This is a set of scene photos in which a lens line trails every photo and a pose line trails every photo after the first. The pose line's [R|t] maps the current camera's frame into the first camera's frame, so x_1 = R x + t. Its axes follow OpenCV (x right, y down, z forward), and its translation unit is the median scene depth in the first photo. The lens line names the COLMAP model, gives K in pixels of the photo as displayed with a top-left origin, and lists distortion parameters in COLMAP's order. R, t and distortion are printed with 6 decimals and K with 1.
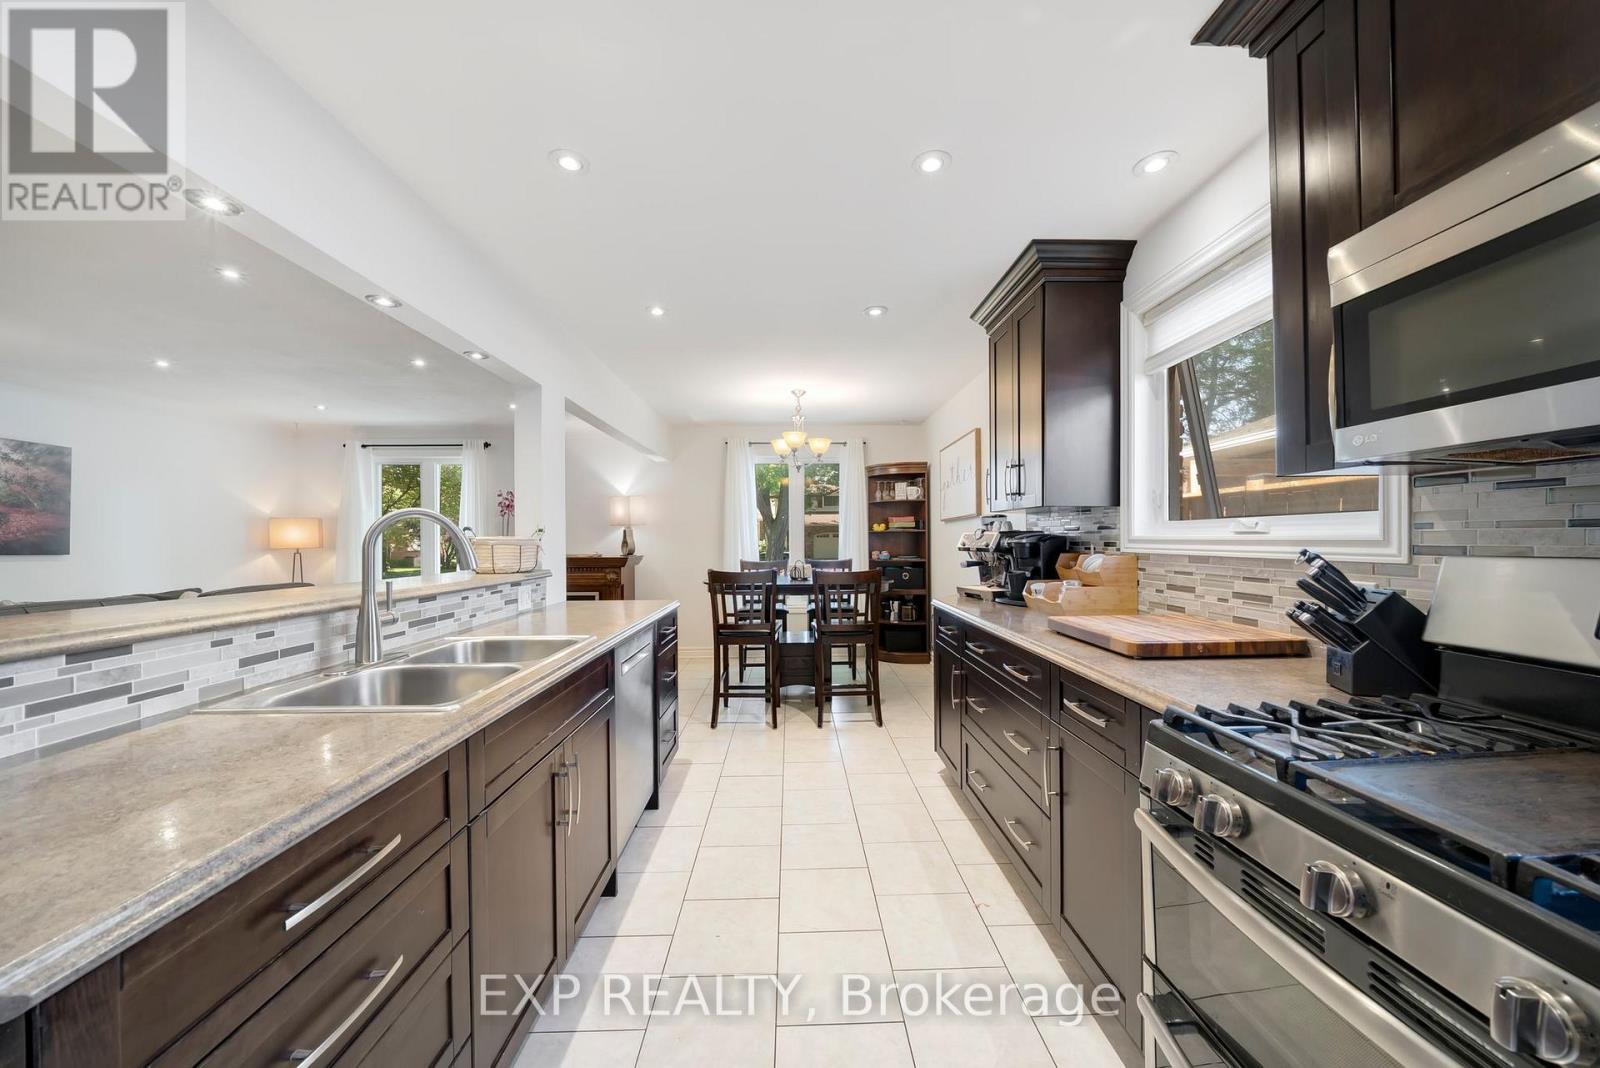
lens RADIAL K [[550.0, 0, 802.0], [0, 550.0, 538.2], [0, 0, 1]] dist [-0.005857, 0.000056]
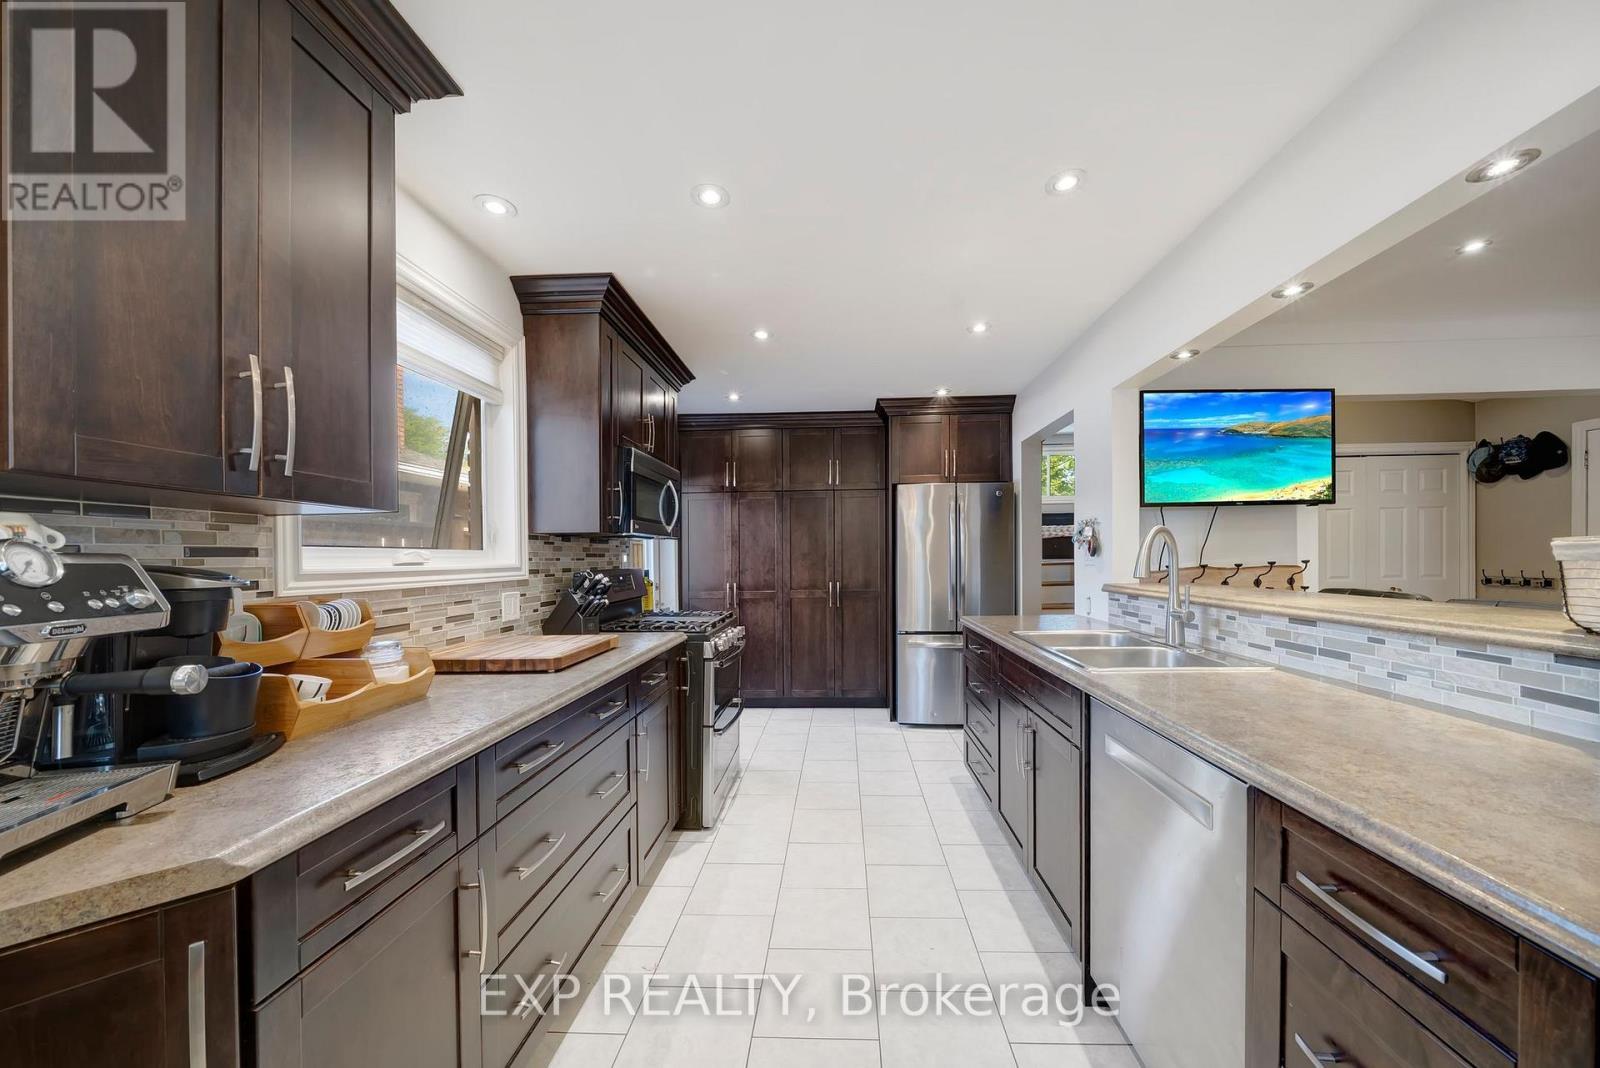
lens RADIAL K [[550.8, 0, 820.2], [0, 550.8, 559.0], [0, 0, 1]] dist [-0.000483, -0.000050]
pose [[-0.998135, 0.024106, 0.056087, -0.006644], [0.024404, 0.999691, 0.004643, -0.002236], [-0.055958, 0.006003, -0.998415, 0.982658]]
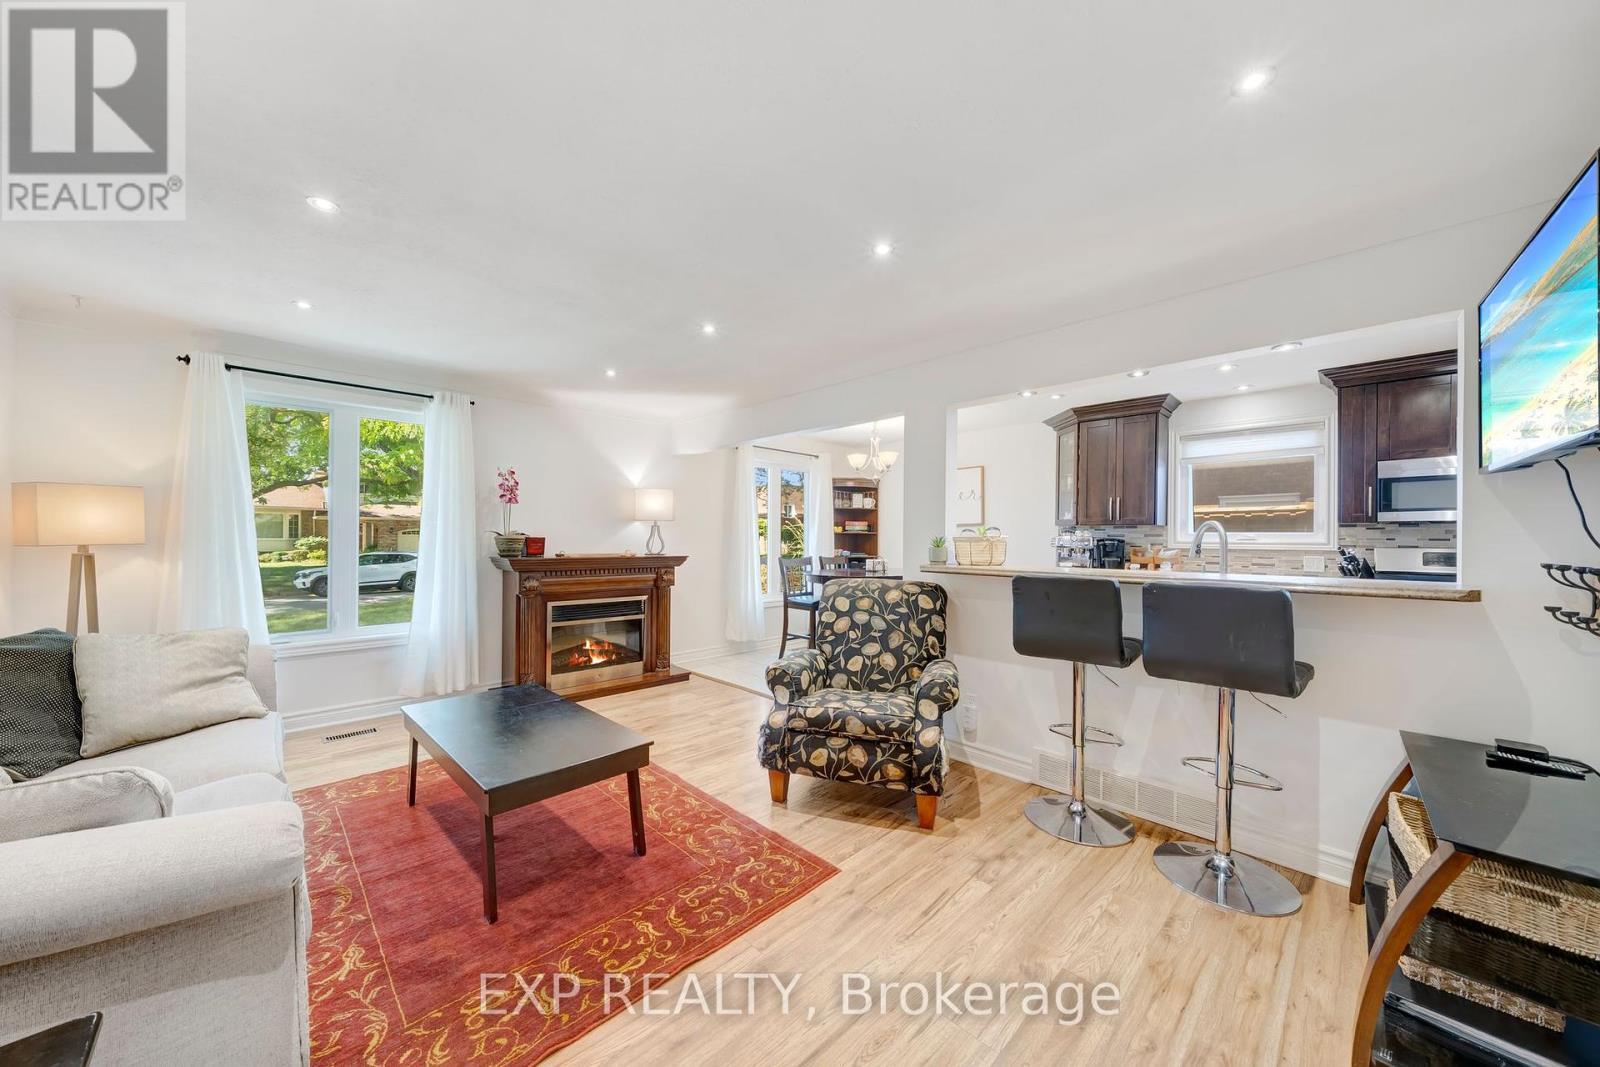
lens RADIAL K [[557.5, 0, 800.0], [0, 557.5, 533.5], [0, 0, 1]] dist [-0.003876, -0.000064]
pose [[0.722486, 0.017308, 0.691169, -1.214661], [-0.011666, 0.999849, -0.012842, 0.009015], [-0.691287, 0.001215, 0.722579, 0.275707]]
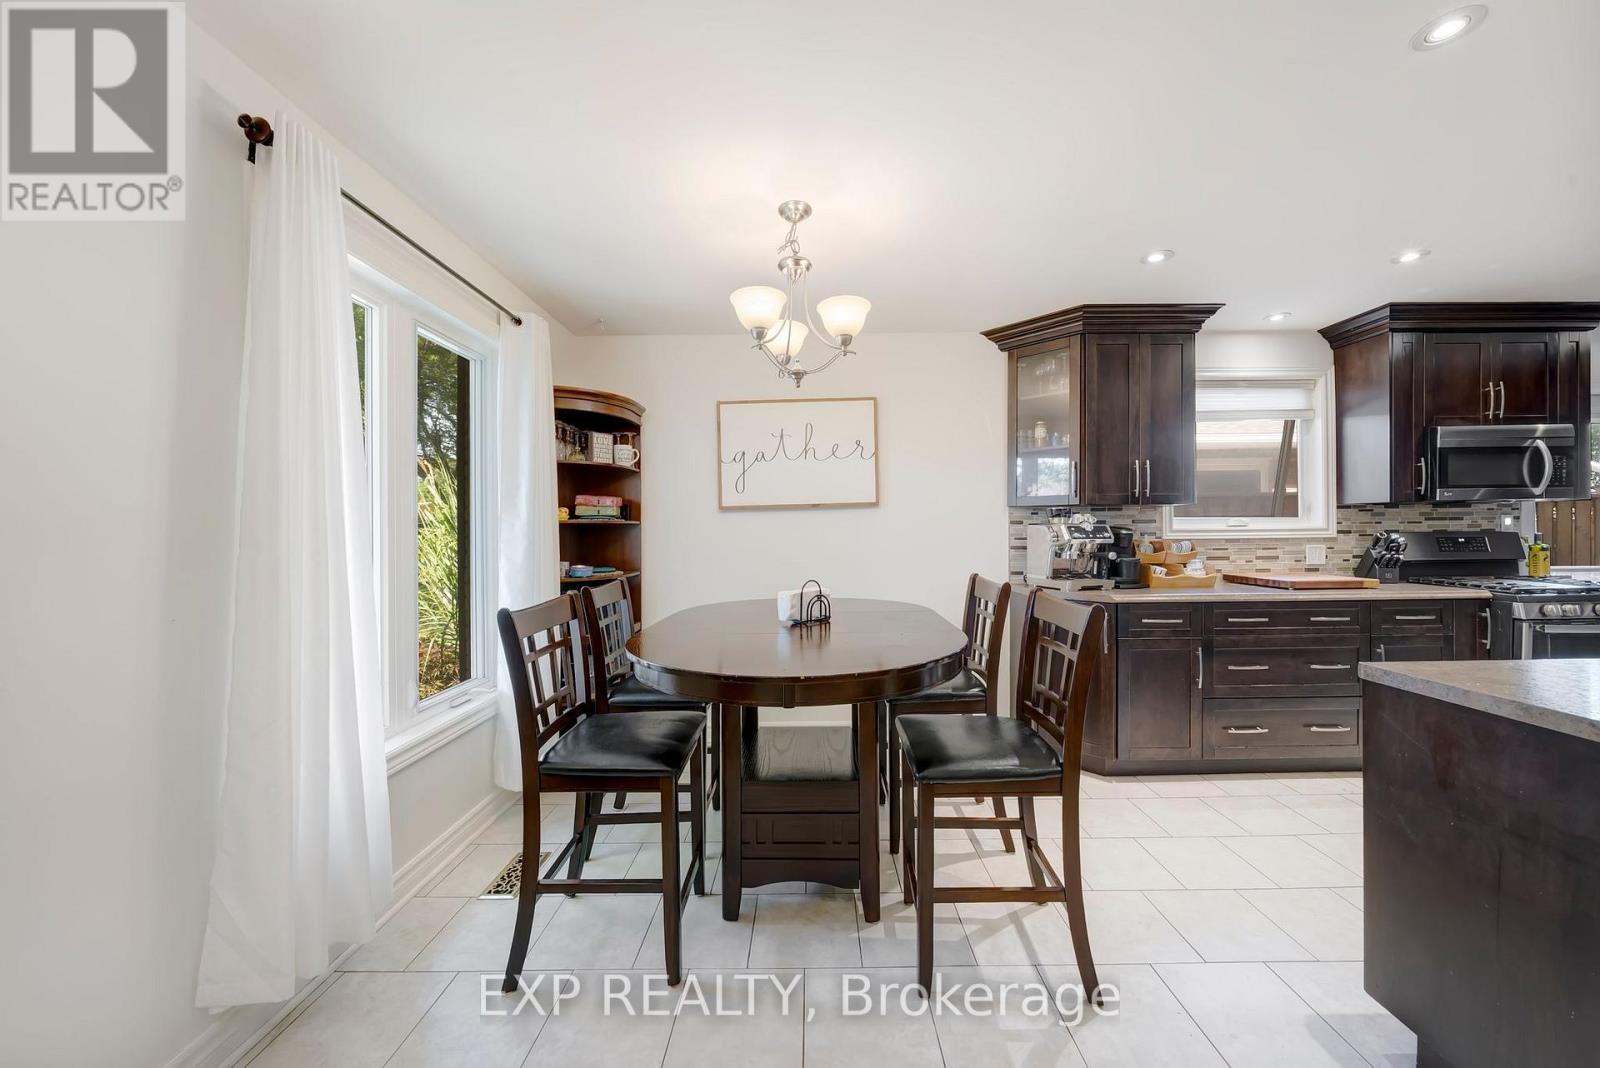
lens RADIAL K [[571.0, 0, 809.3], [0, 571.0, 533.1], [0, 0, 1]] dist [-0.005963, -0.000084]
pose [[0.010475, 0.004524, 0.999935, -0.587888], [0.012016, 0.999917, -0.004650, 0.003517], [-0.999873, 0.012064, 0.010420, 1.221753]]
